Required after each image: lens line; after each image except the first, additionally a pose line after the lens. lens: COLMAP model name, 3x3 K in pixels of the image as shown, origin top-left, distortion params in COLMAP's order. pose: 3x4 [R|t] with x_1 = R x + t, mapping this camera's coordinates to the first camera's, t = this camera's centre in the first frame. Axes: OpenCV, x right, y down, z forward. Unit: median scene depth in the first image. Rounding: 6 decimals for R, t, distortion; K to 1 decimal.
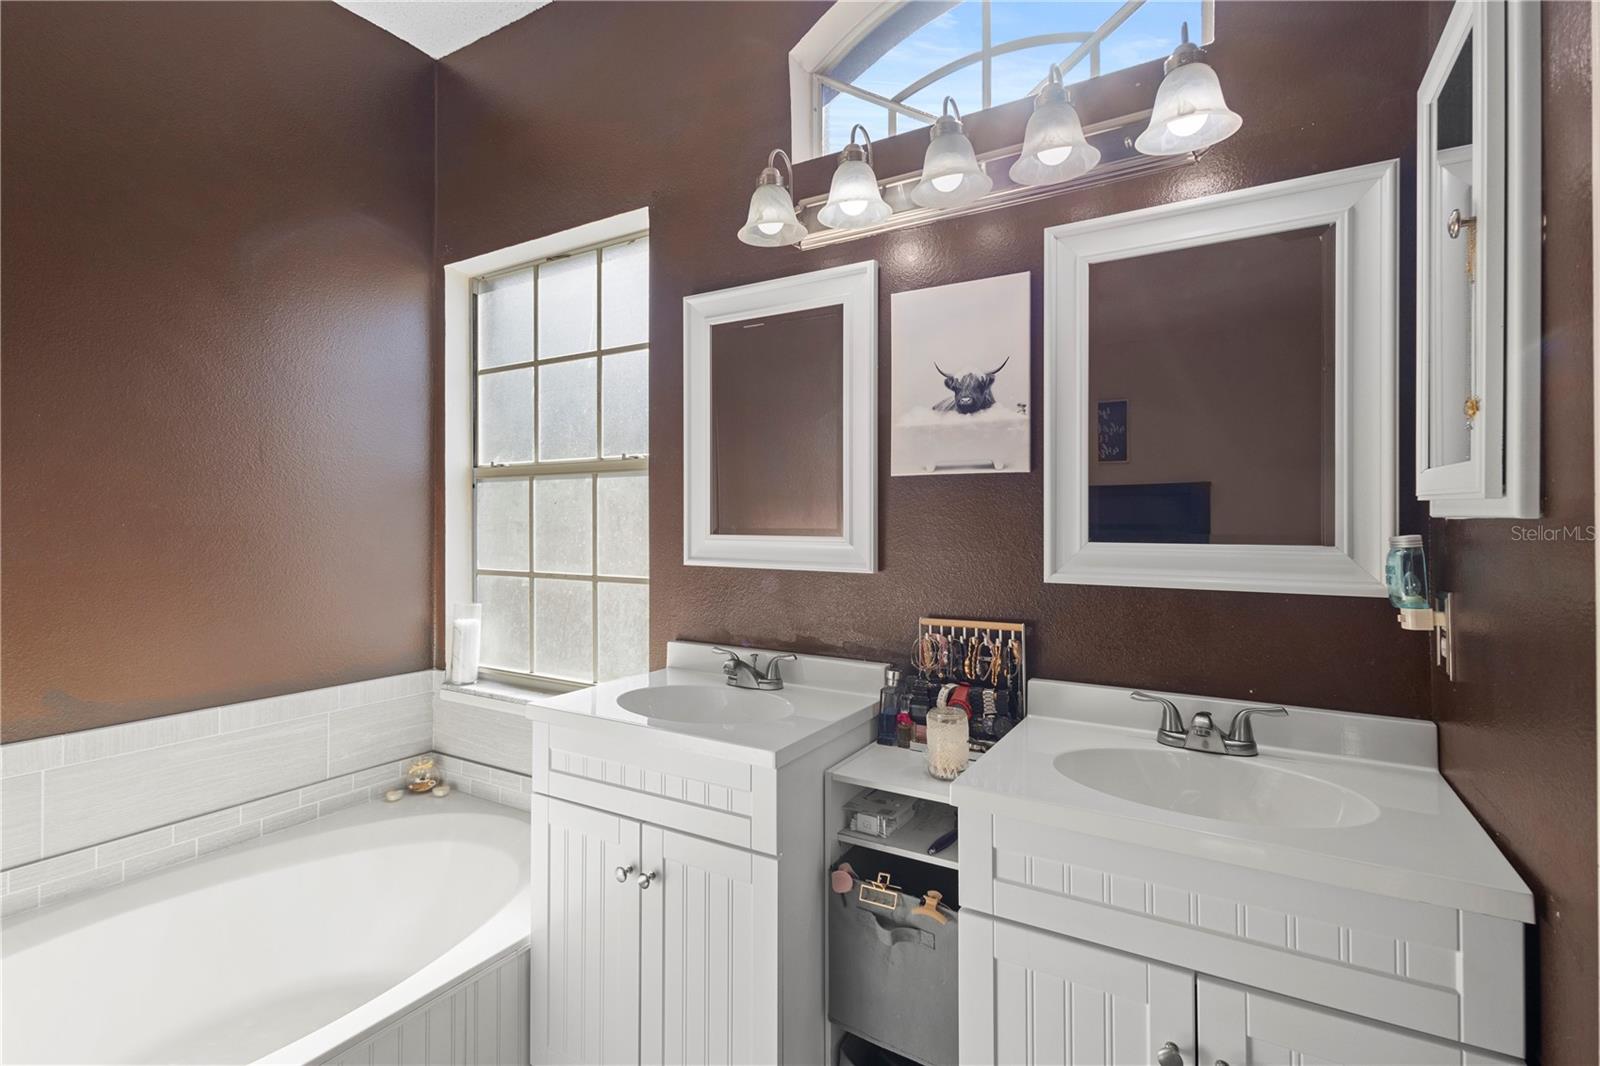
lens RADIAL K [[737.3, 0, 804.4], [0, 737.3, 526.2], [0, 0, 1]] dist [0.005118, -0.000372]
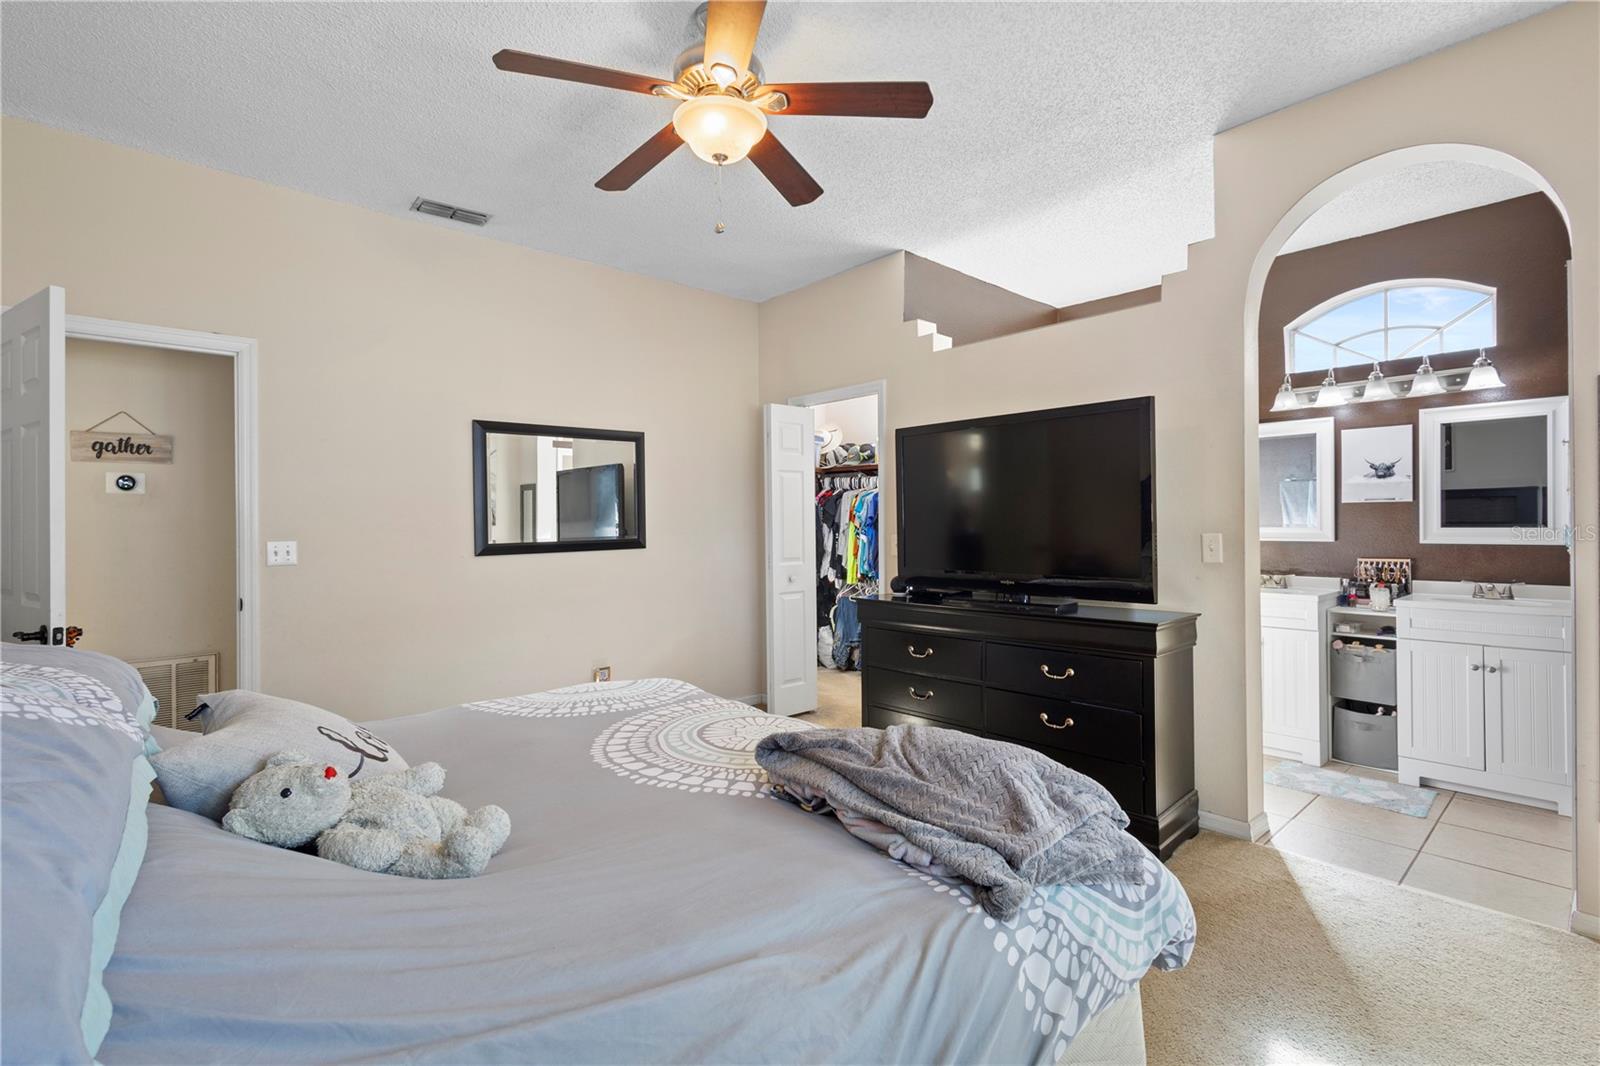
lens RADIAL K [[737.3, 0, 794.9], [0, 737.3, 532.3], [0, 0, 1]] dist [0.005118, -0.000372]
pose [[0.952112, -0.005096, -0.305707, -0.965639], [0.005673, 0.999983, 0.000999, 0.021216], [0.305697, -0.002685, 0.952125, -2.141389]]
